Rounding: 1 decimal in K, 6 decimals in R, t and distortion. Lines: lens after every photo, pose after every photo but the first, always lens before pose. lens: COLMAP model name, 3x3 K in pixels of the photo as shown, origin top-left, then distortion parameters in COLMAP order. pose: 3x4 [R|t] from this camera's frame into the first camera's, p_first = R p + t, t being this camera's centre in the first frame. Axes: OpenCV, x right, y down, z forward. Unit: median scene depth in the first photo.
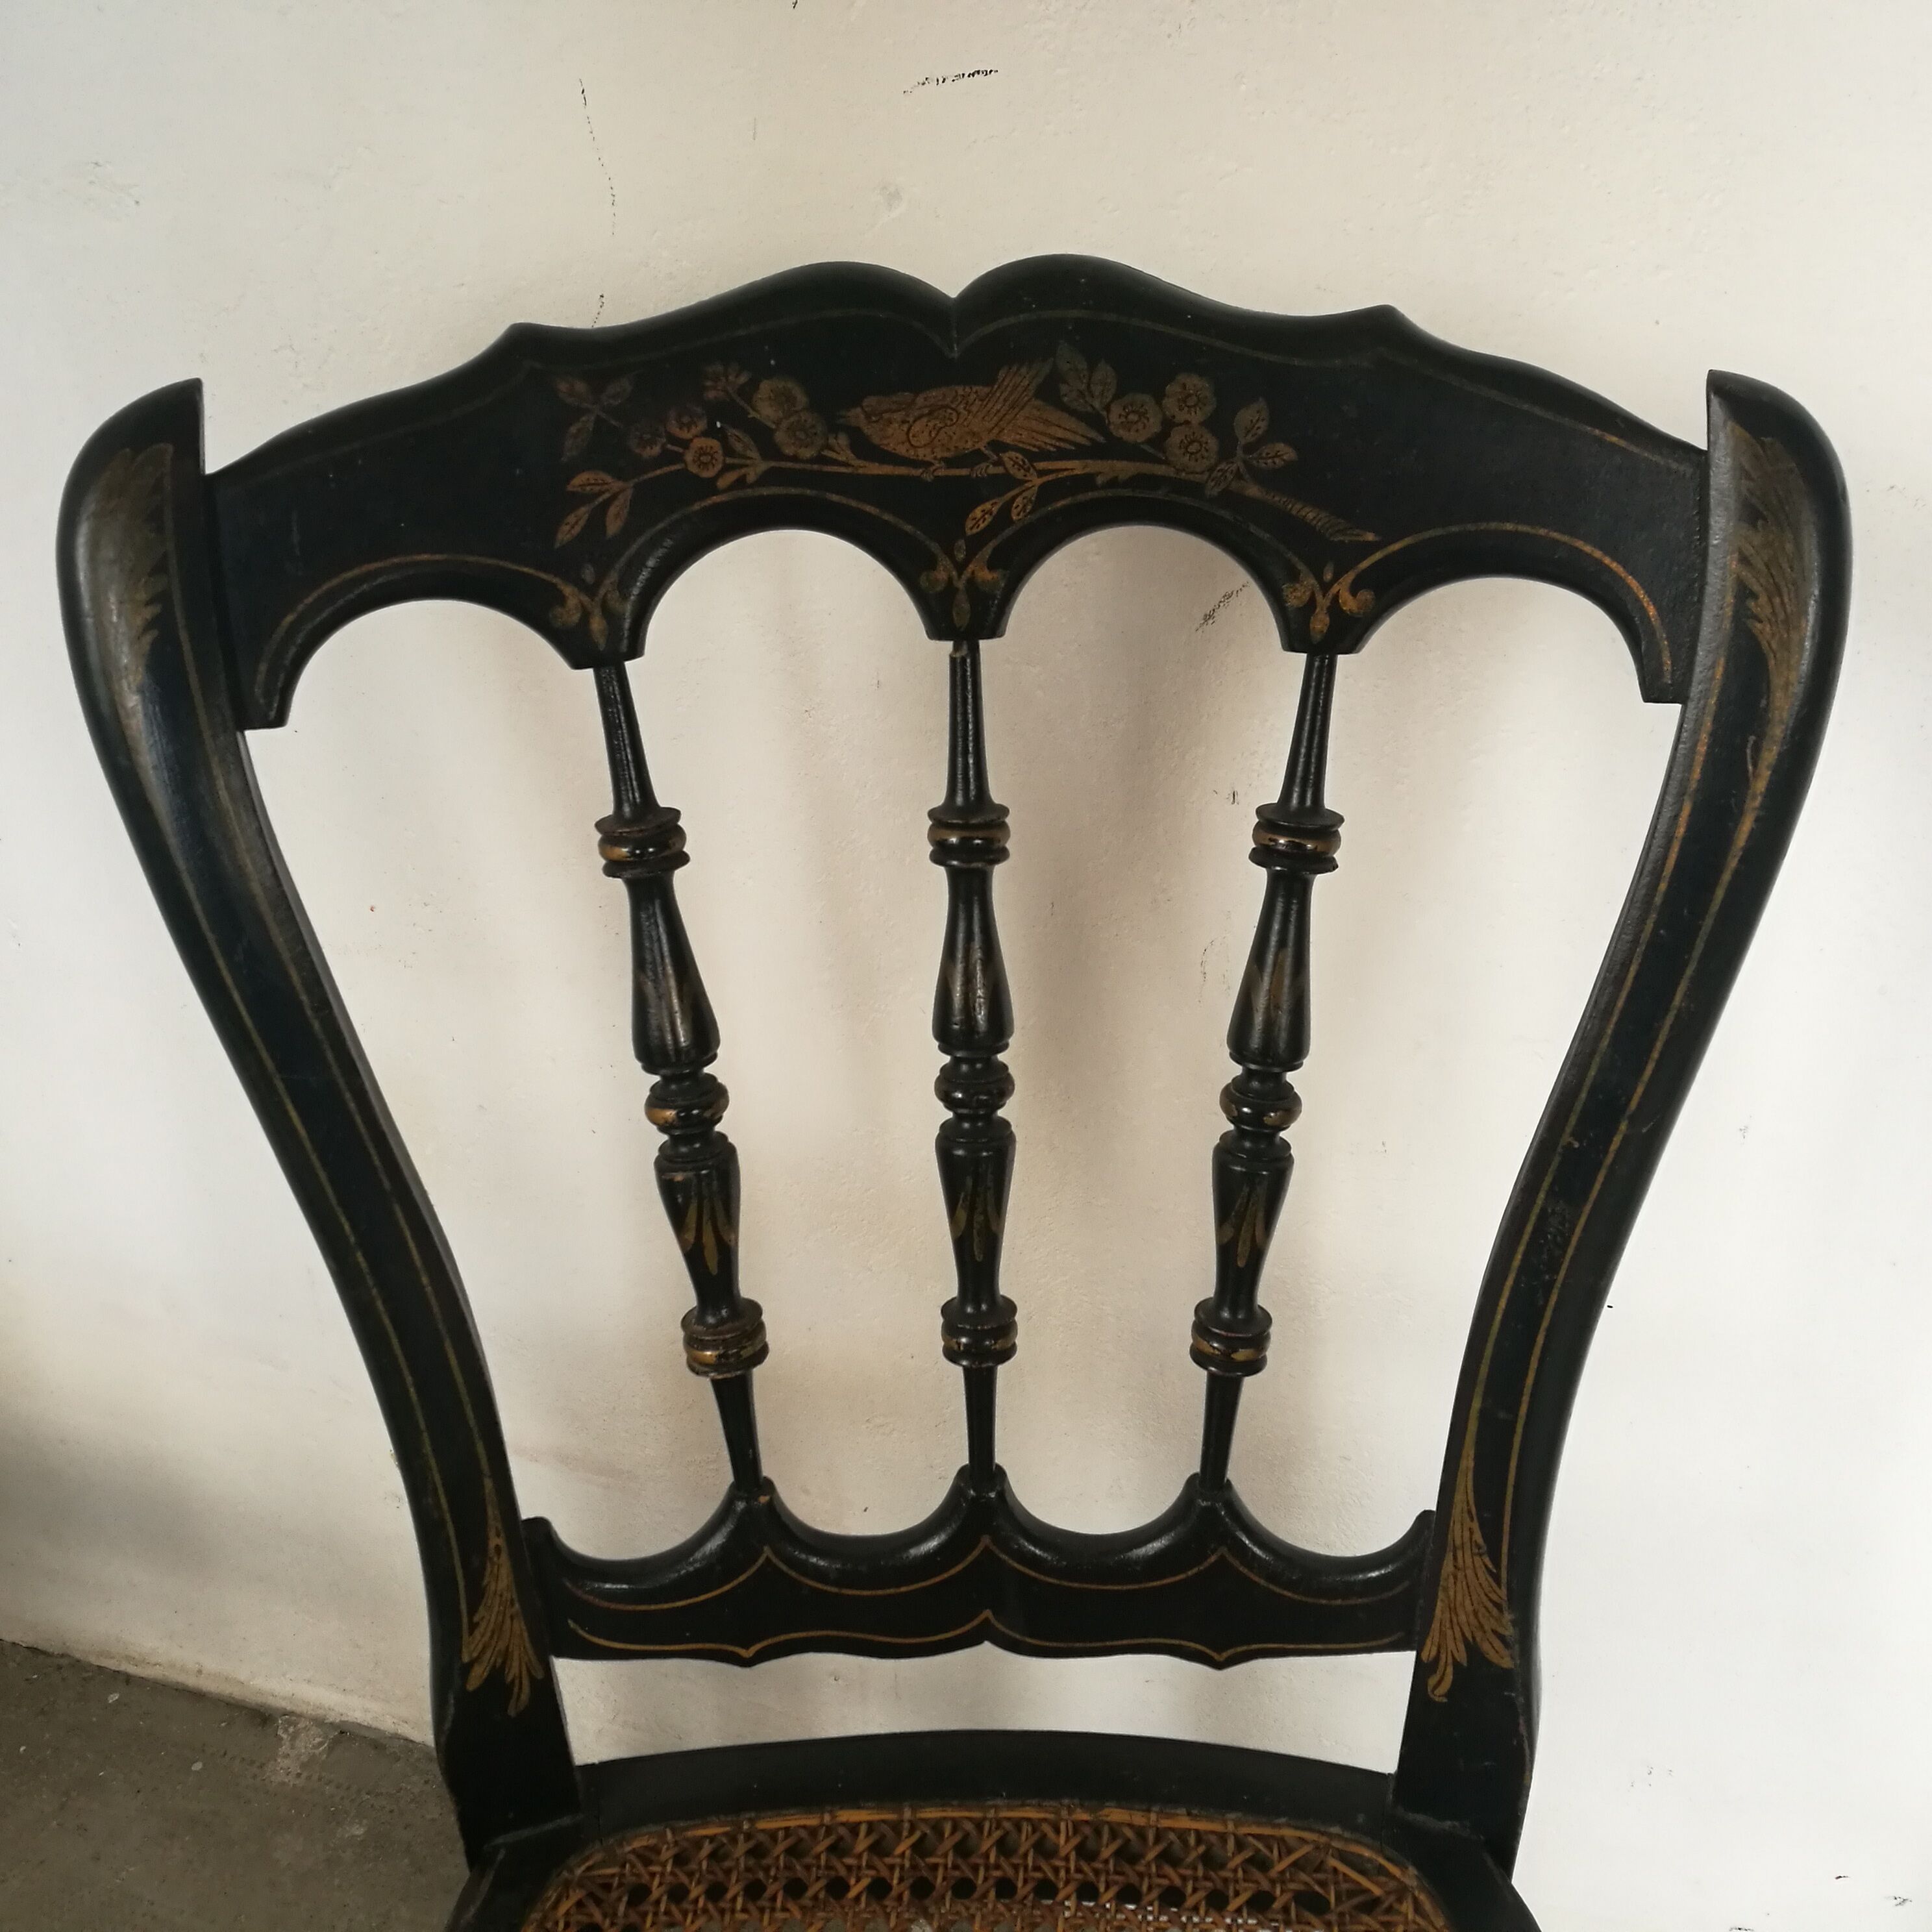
lens RADIAL K [[2022.8, 0, 966.0], [0, 2022.8, 966.0], [0, 0, 1]] dist [0.003202, -0.027480]
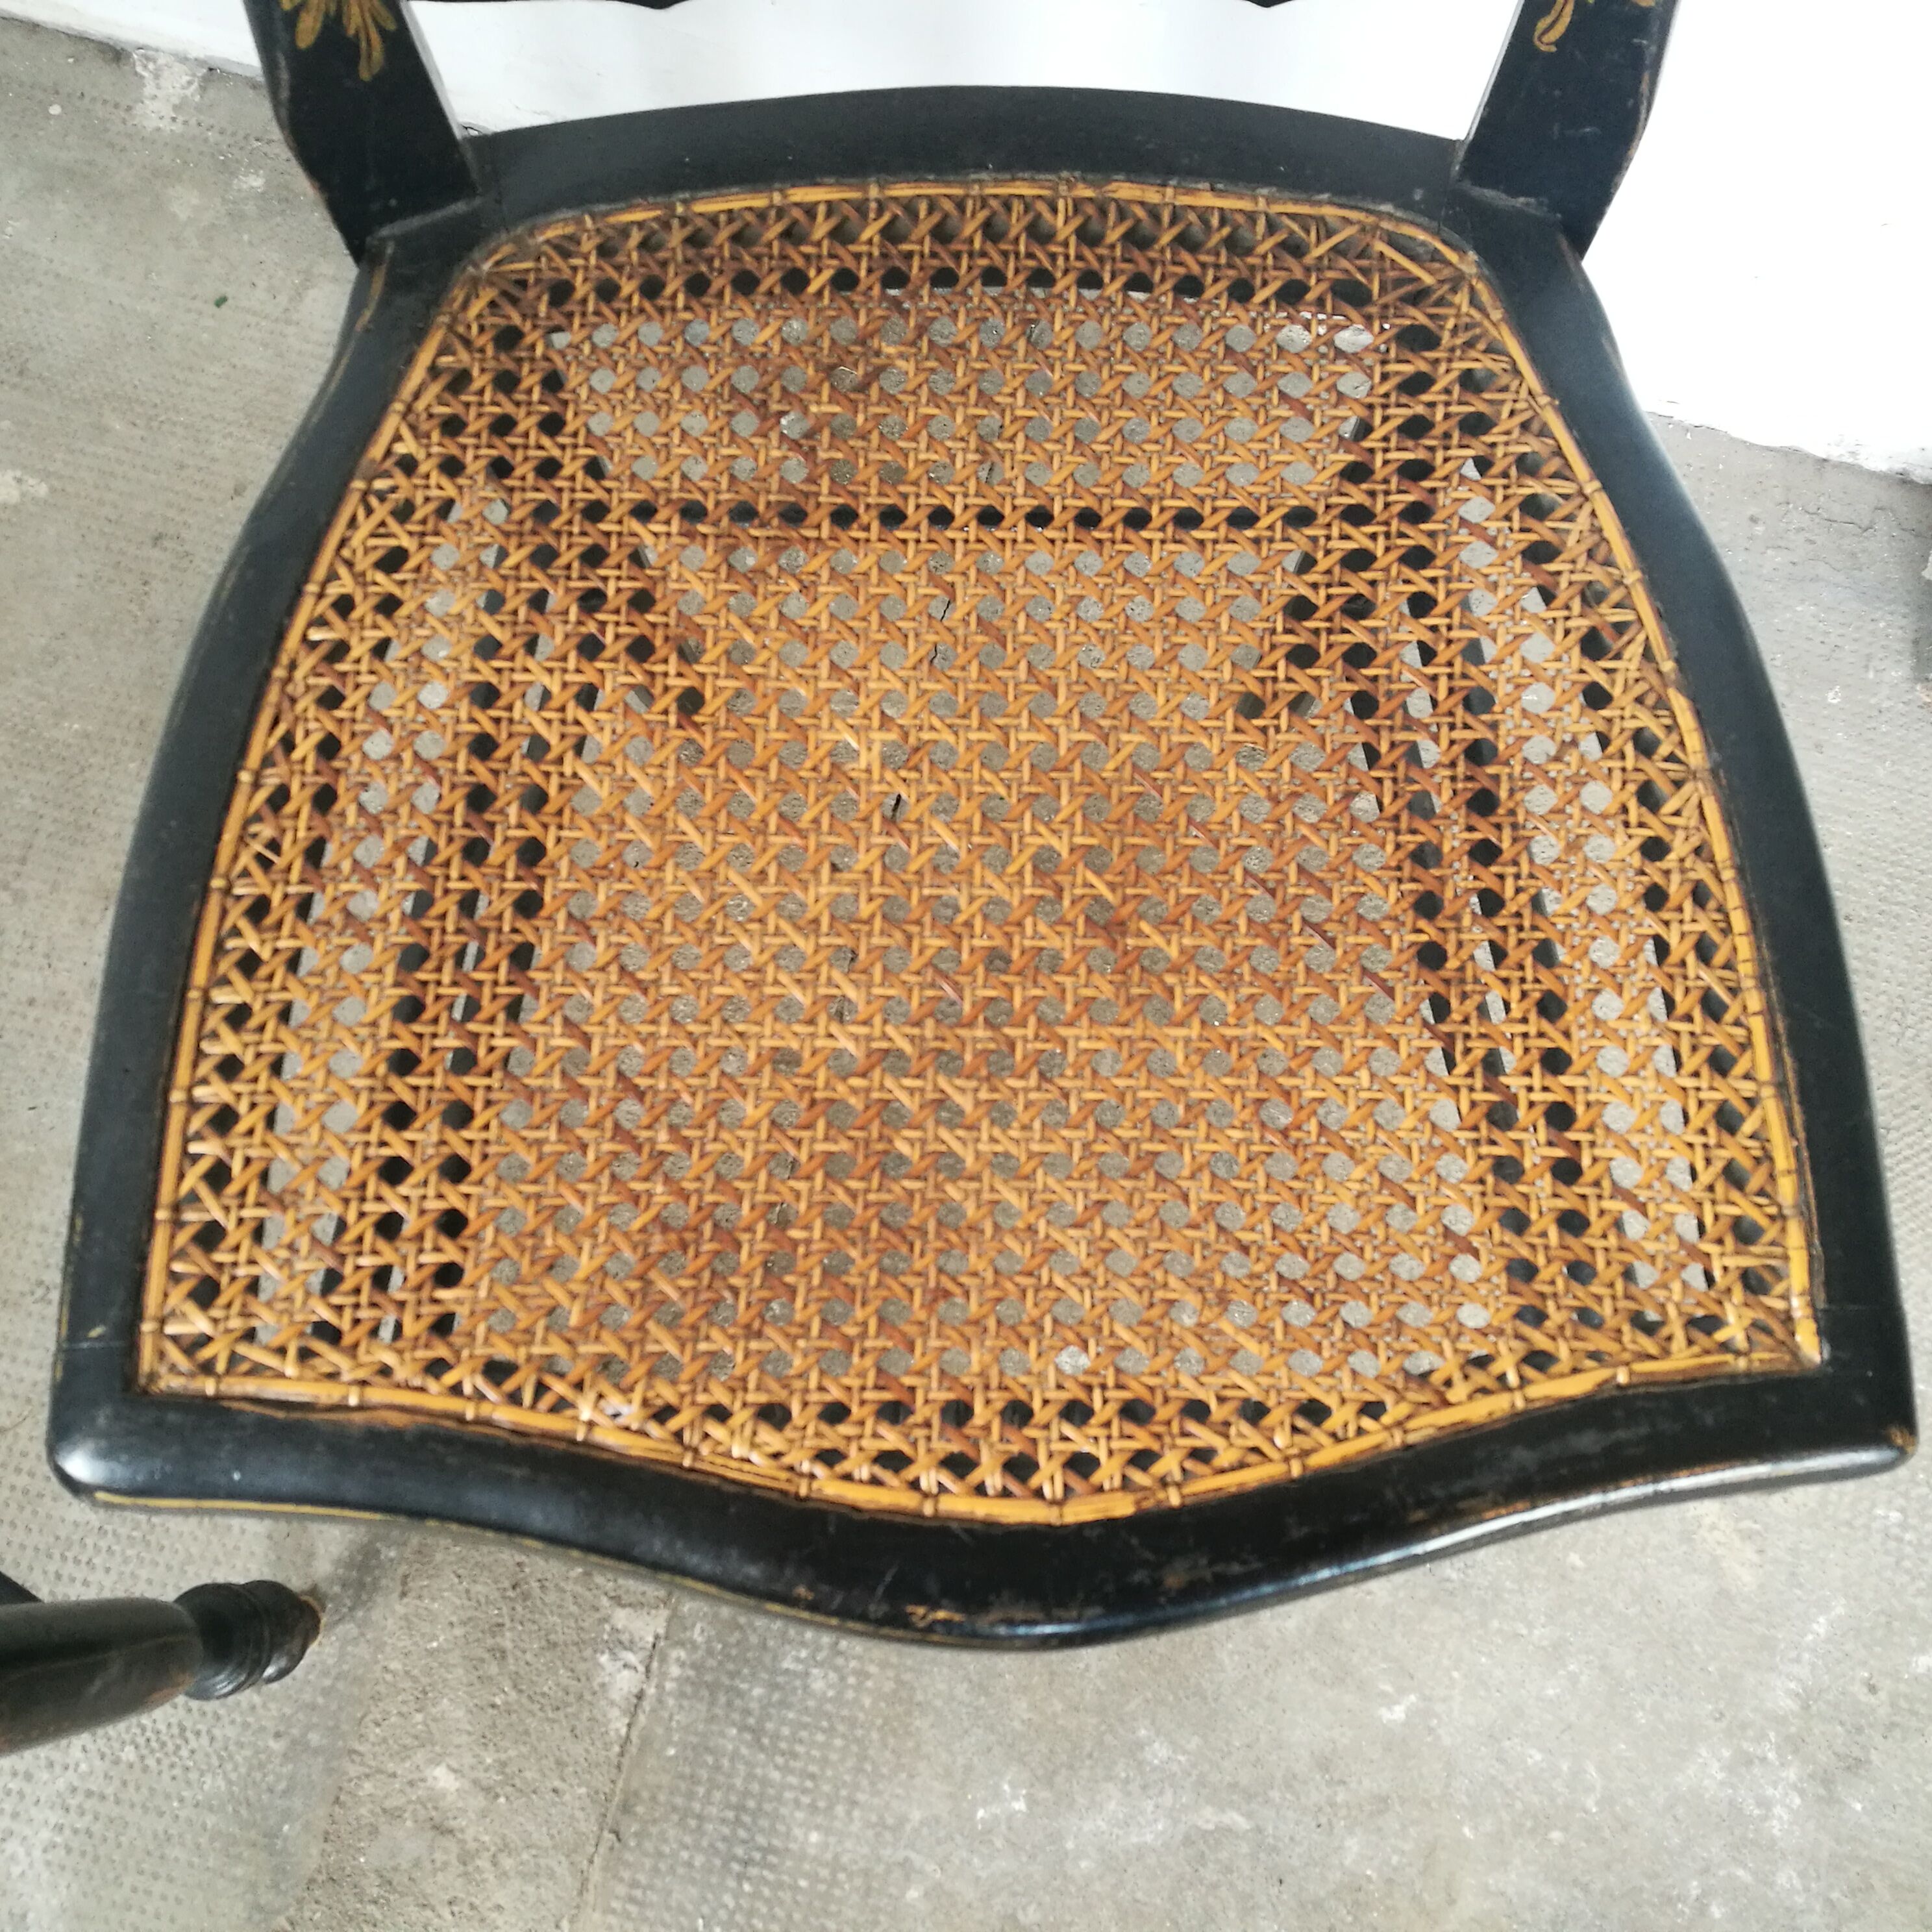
lens RADIAL K [[1982.8, 0, 966.0], [0, 1982.8, 966.0], [0, 0, 1]] dist [-0.069608, 0.121632]
pose [[0.999517, -0.019812, 0.023954, -0.017727], [-0.003590, 0.691853, 0.722030, 0.059472], [-0.030878, -0.721767, 0.691447, 0.223447]]
